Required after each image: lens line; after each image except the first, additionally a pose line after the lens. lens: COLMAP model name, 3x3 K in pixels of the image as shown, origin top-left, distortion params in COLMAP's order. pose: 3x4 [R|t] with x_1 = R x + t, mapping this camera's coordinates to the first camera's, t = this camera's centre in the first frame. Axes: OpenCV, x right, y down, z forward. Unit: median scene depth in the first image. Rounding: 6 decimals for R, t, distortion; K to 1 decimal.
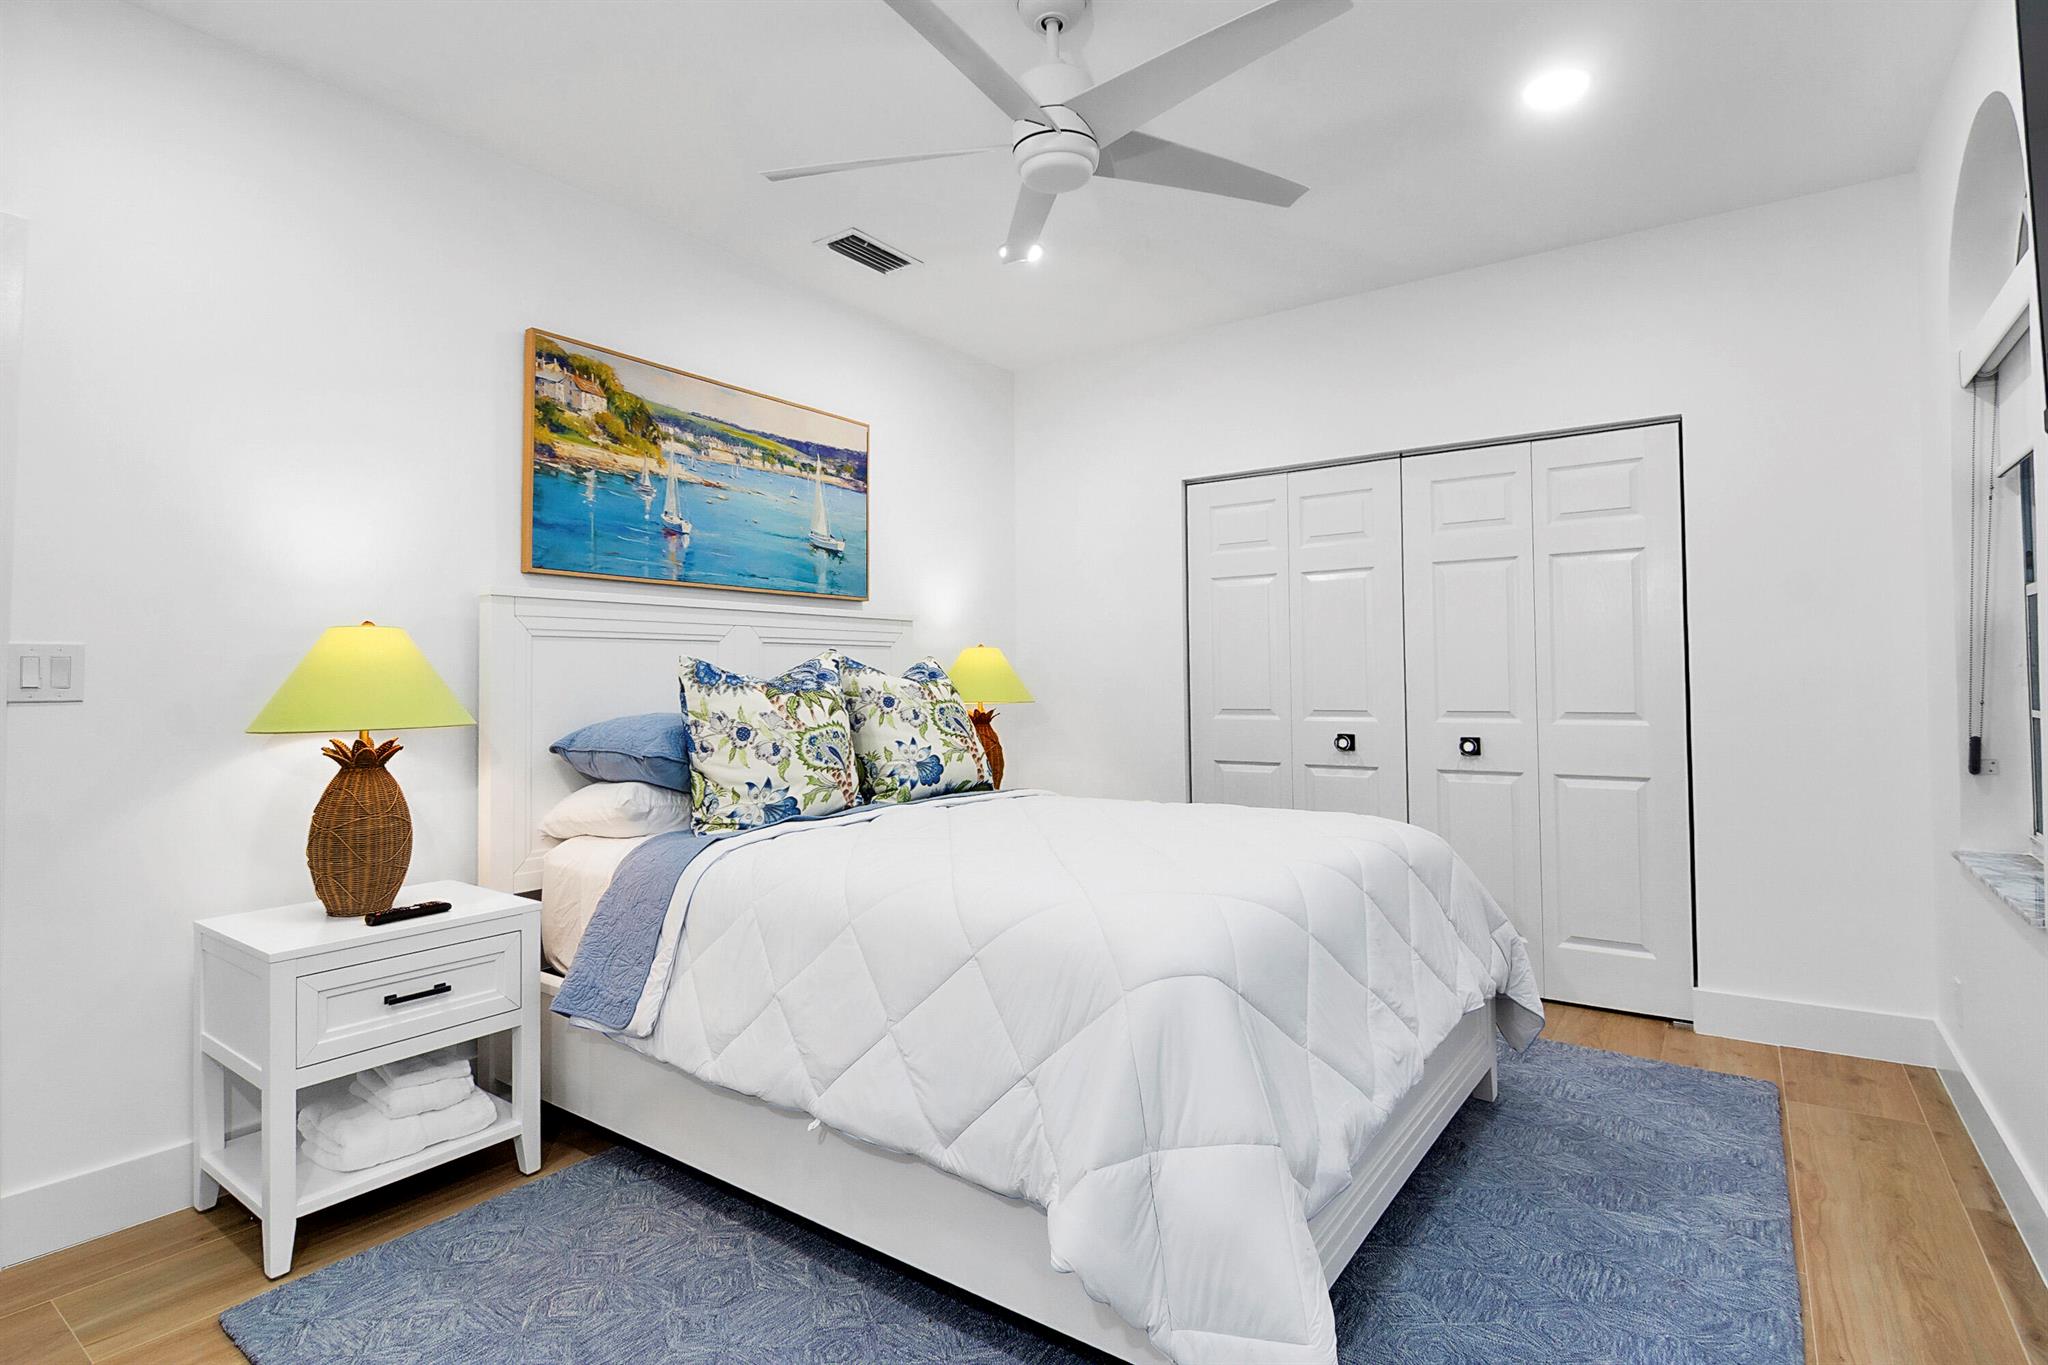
lens RADIAL K [[1002.8, 0, 1022.6], [0, 1002.8, 628.3], [0, 0, 1]] dist [-0.021697, -0.000312]
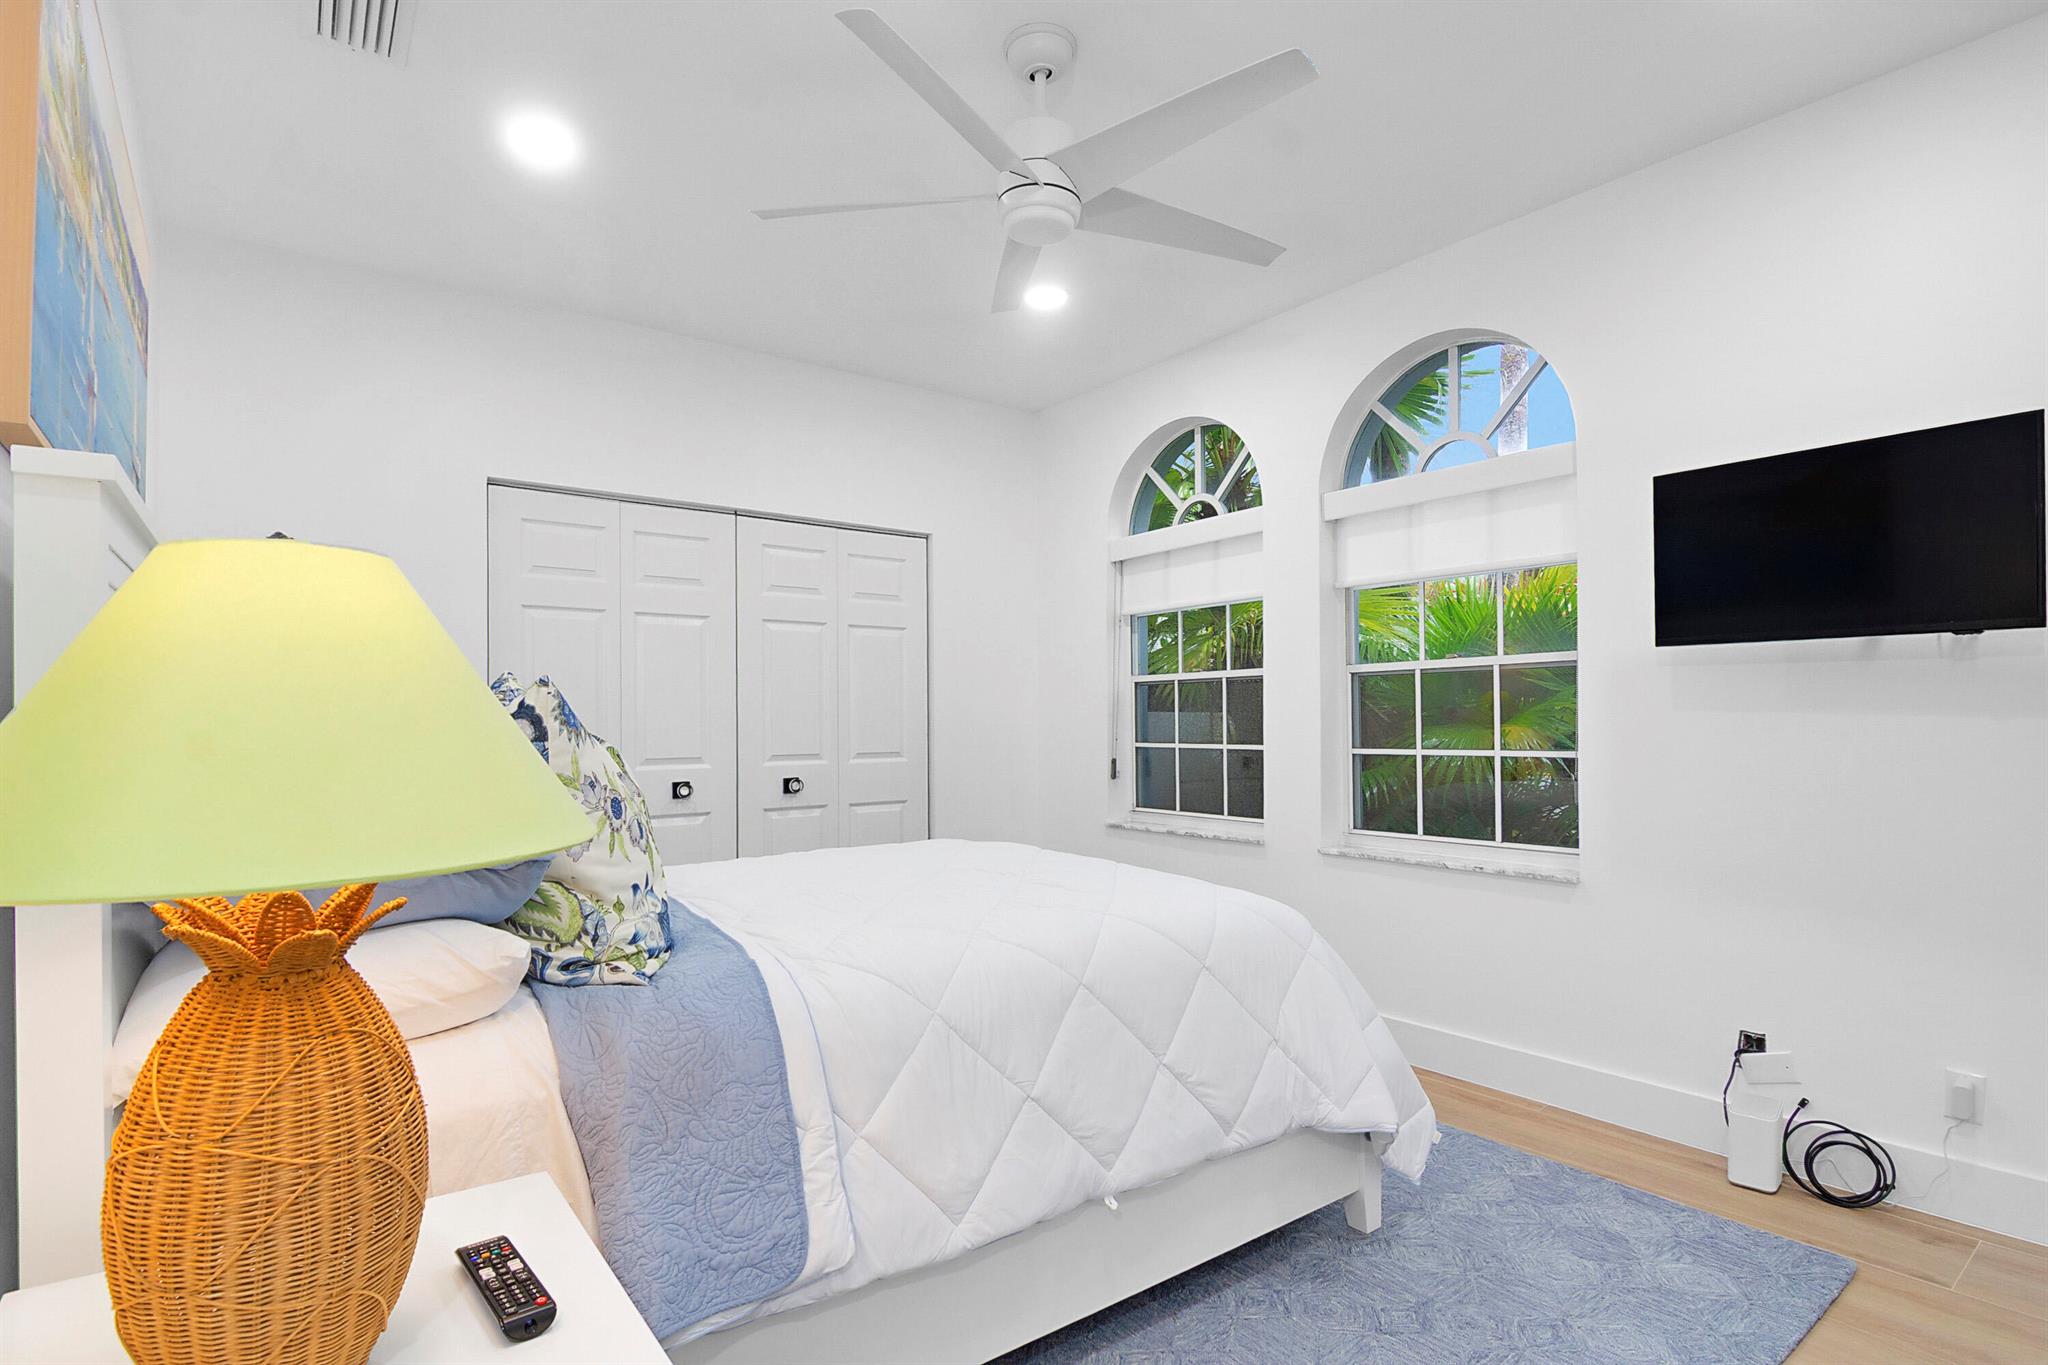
lens RADIAL K [[1006.2, 0, 1037.6], [0, 1006.2, 697.5], [0, 0, 1]] dist [0.001088, -0.000243]
pose [[0.295438, 0.029781, 0.954898, -0.817525], [-0.046543, 0.998776, -0.016749, 0.036024], [-0.954228, -0.039495, 0.296462, 0.581918]]
